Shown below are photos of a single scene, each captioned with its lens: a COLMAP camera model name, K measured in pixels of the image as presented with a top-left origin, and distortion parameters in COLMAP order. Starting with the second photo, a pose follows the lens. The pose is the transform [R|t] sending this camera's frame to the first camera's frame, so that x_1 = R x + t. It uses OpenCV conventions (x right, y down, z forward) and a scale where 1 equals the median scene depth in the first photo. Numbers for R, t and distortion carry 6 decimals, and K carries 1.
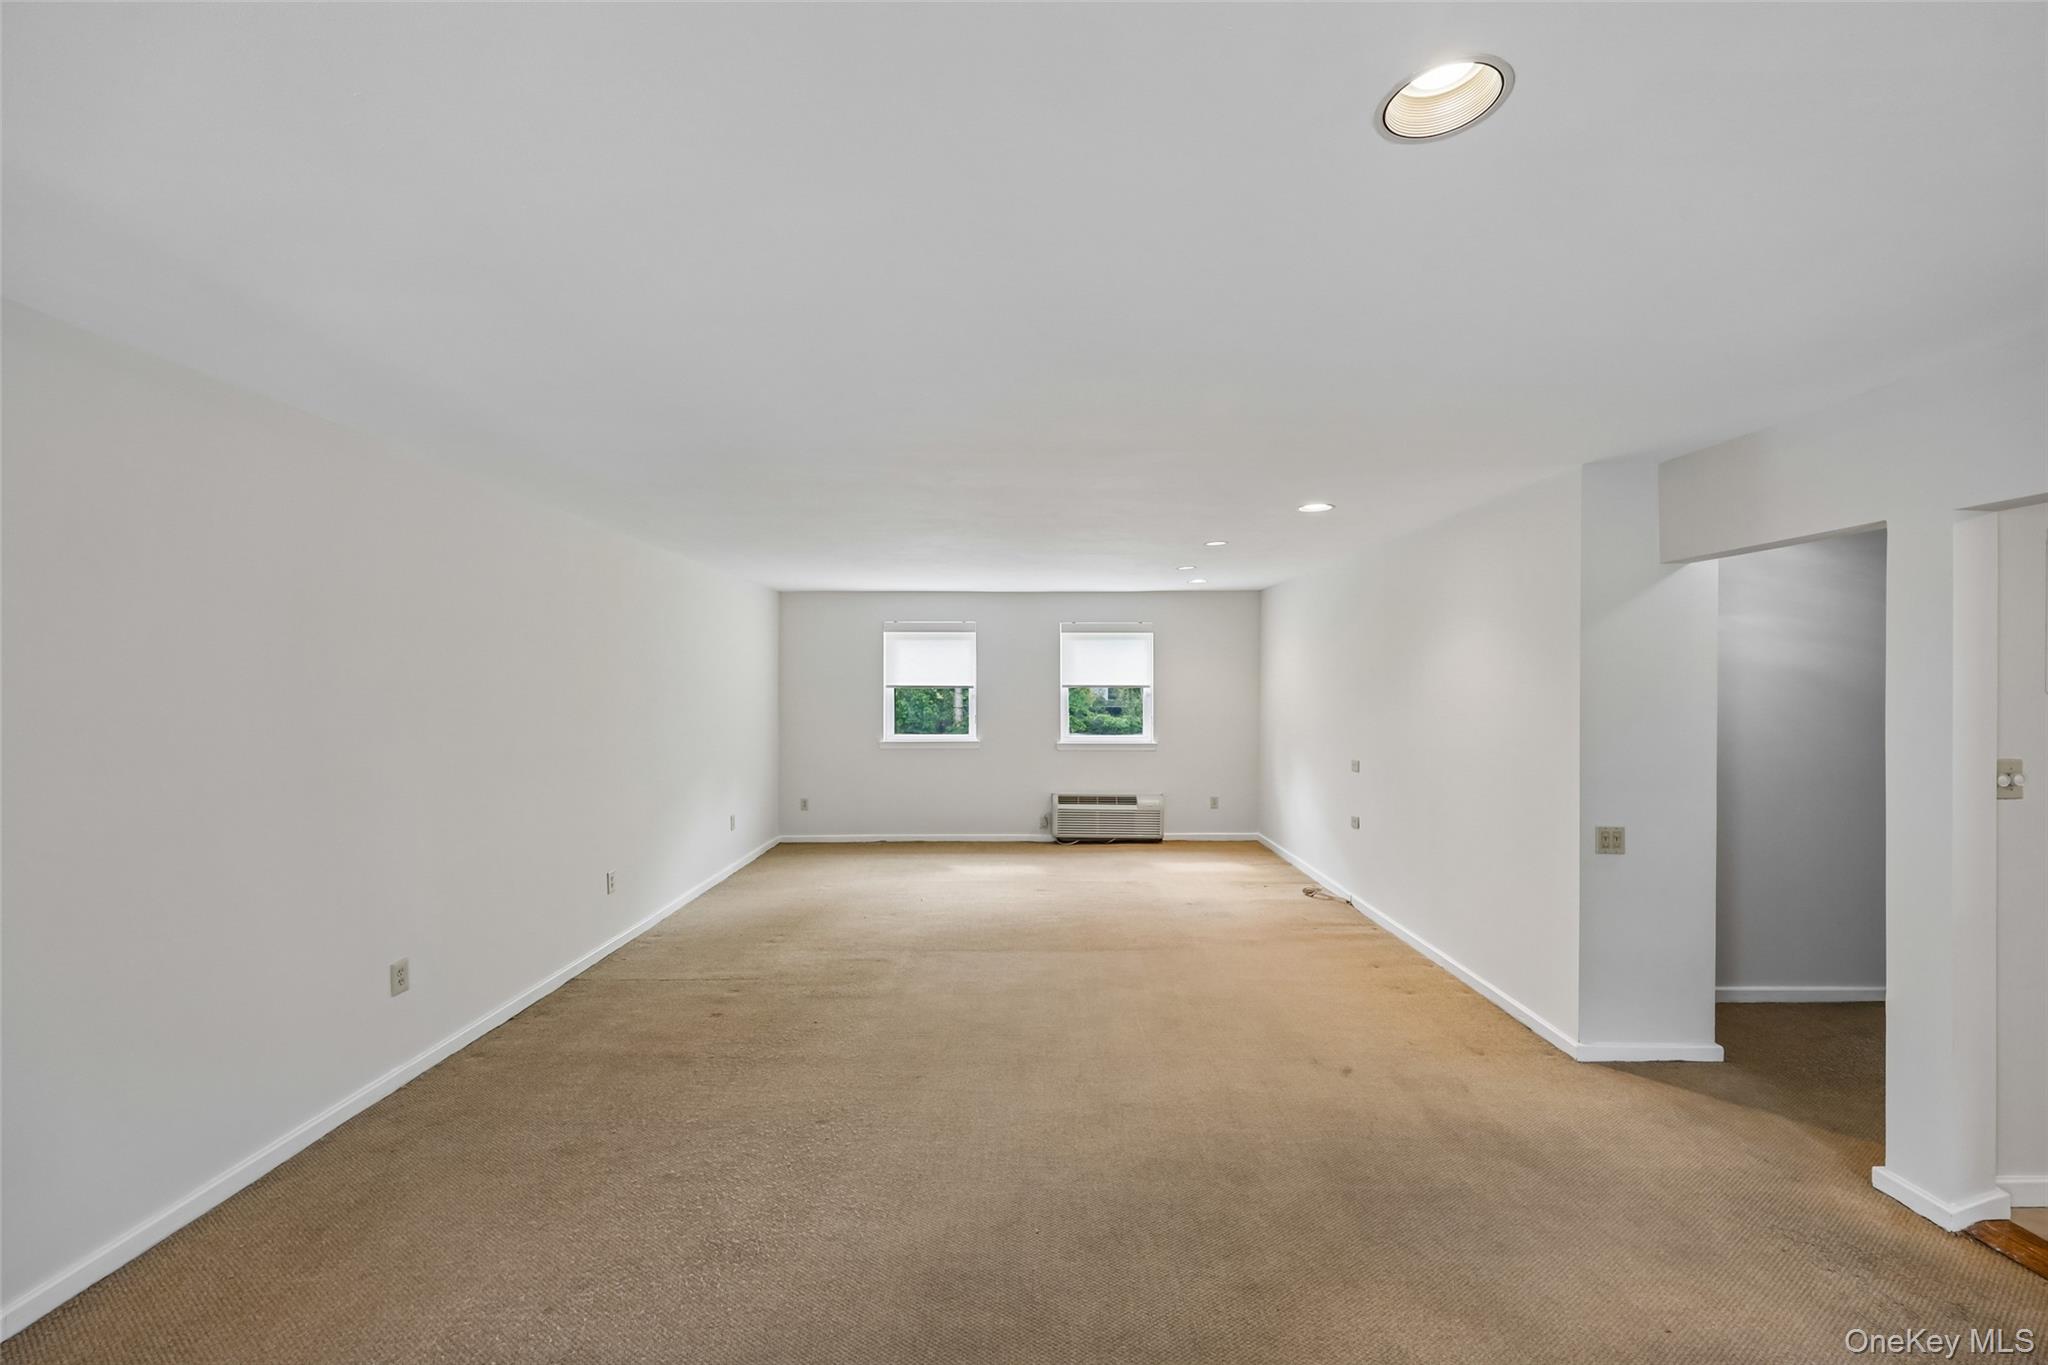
lens RADIAL K [[838.7, 0, 1027.1], [0, 838.7, 676.8], [0, 0, 1]] dist [-0.003814, 0.000992]
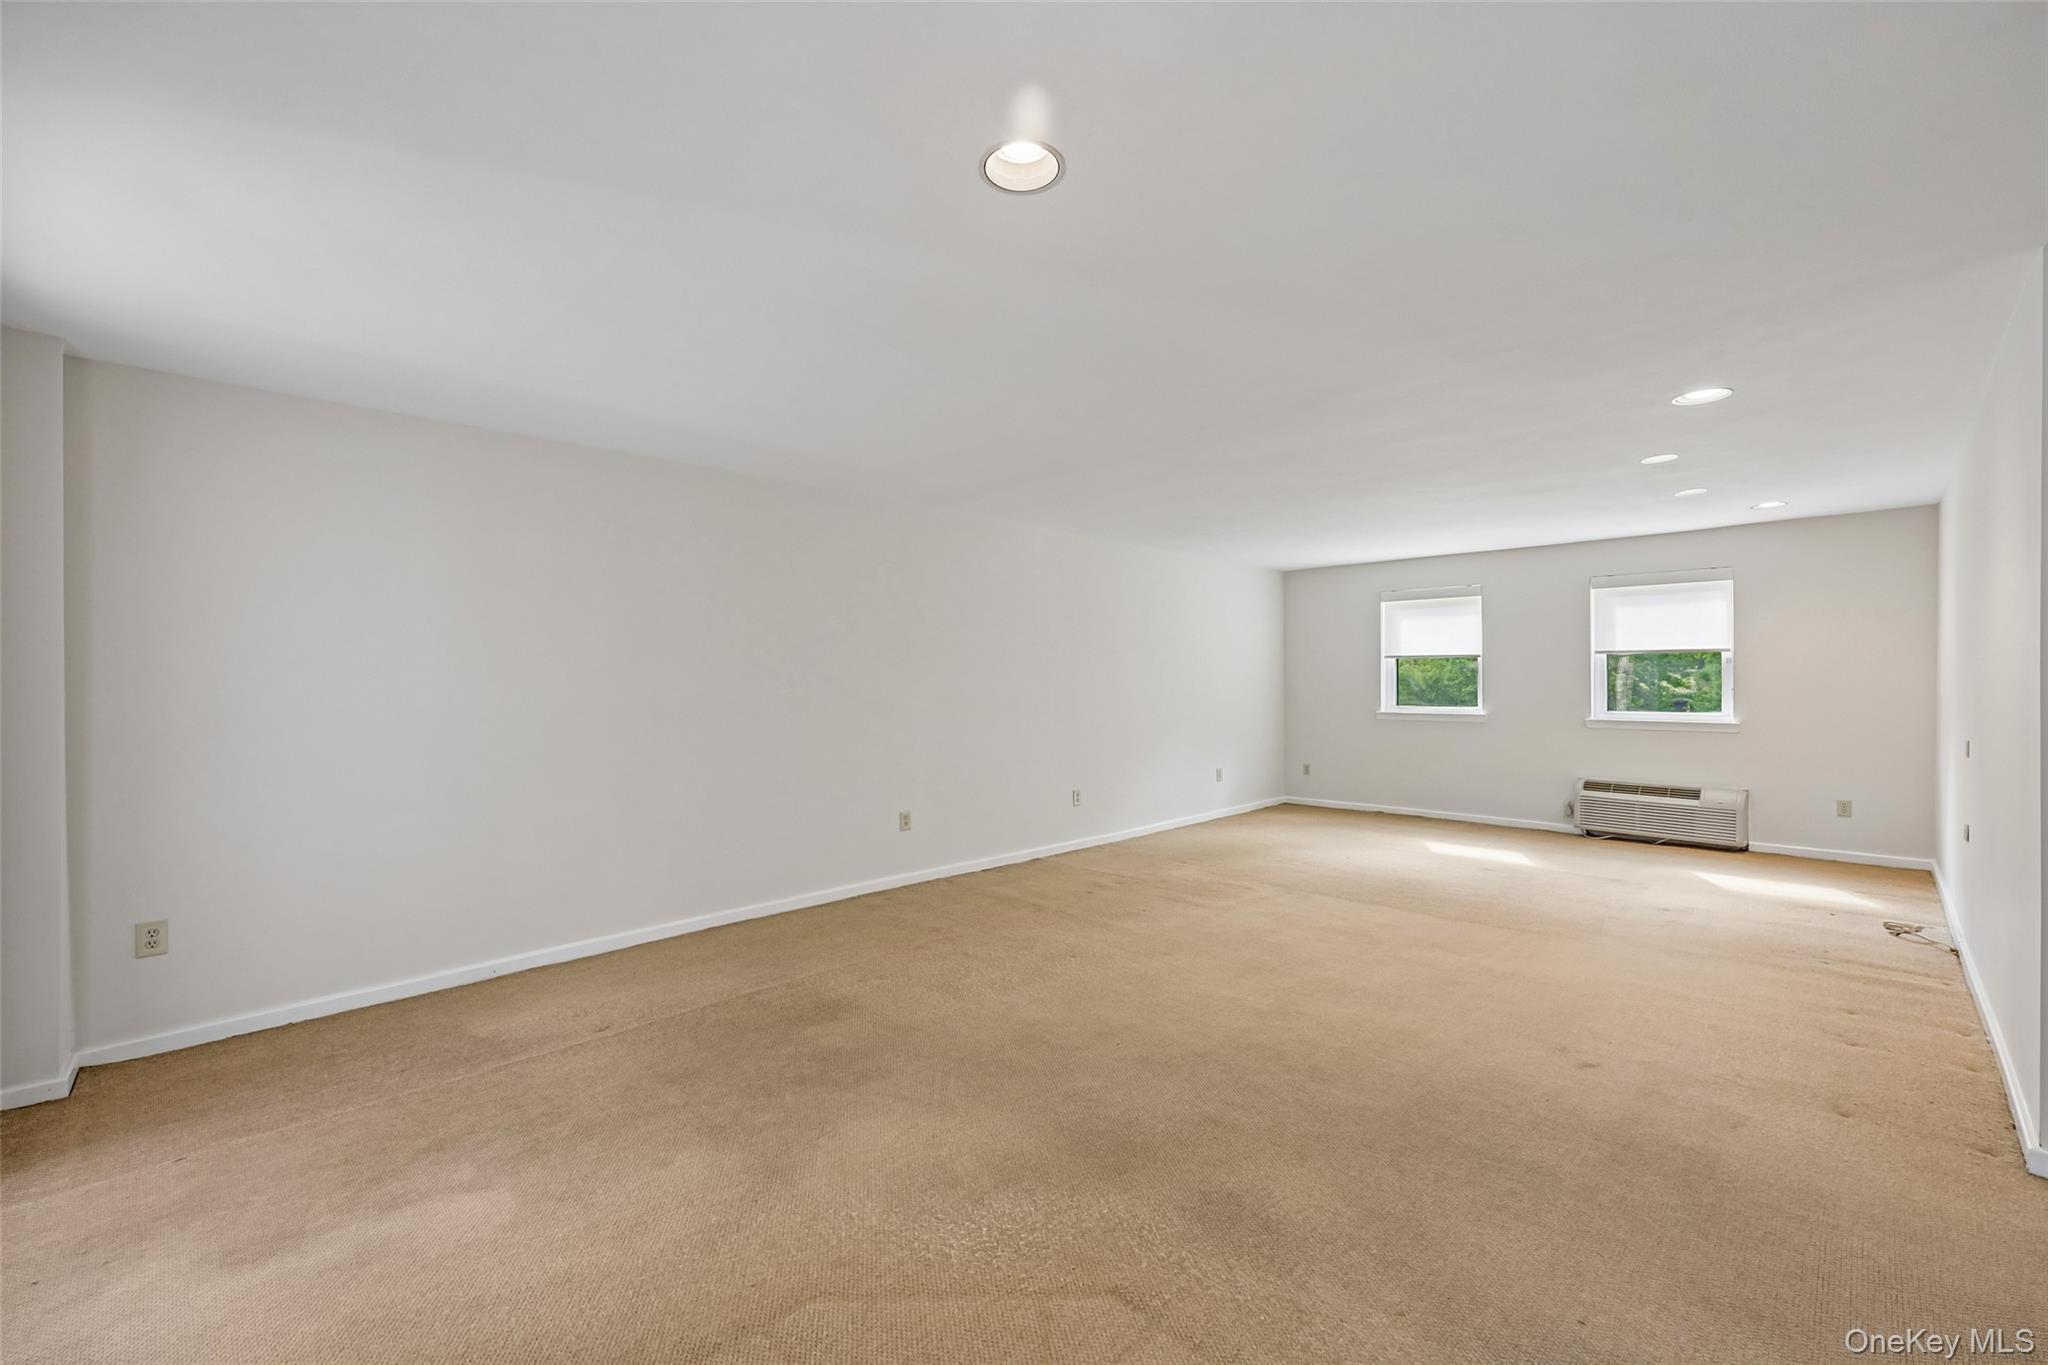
lens RADIAL K [[838.7, 0, 1028.2], [0, 838.7, 678.1], [0, 0, 1]] dist [-0.003814, 0.000992]
pose [[0.707240, -0.003015, -0.706968, 0.242525], [0.009722, 0.999938, 0.005461, 0.028174], [0.706907, -0.010735, 0.707225, 0.000378]]
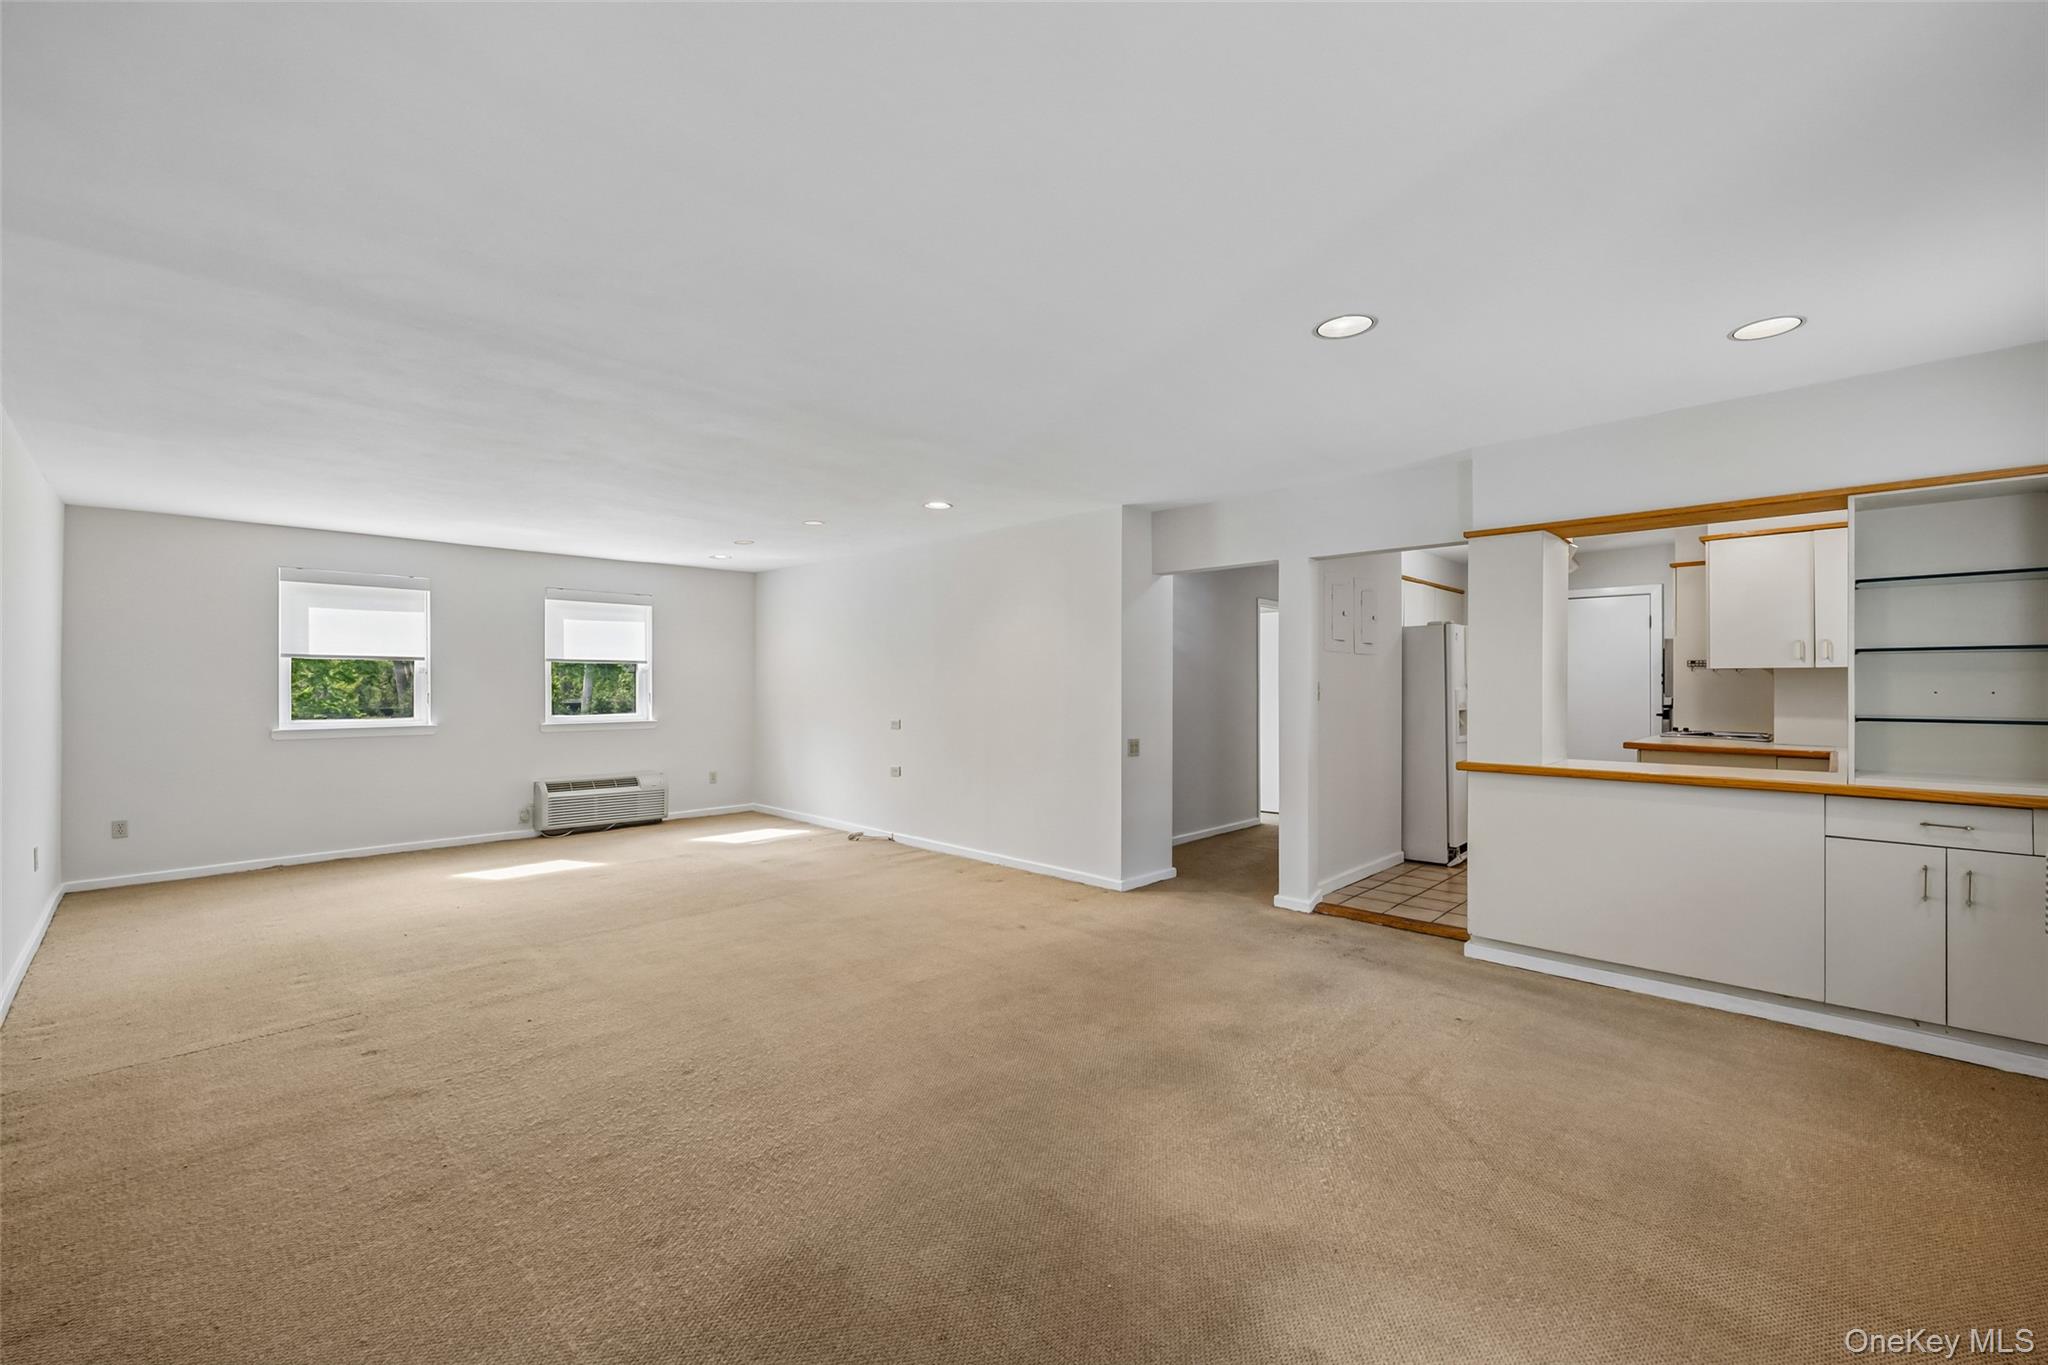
lens RADIAL K [[838.7, 0, 1029.4], [0, 838.7, 674.0], [0, 0, 1]] dist [-0.003814, 0.000992]
pose [[0.698093, 0.008292, 0.715959, -0.243800], [-0.005993, 0.999966, -0.005737, 0.029023], [-0.715982, -0.000286, 0.698119, 0.019218]]
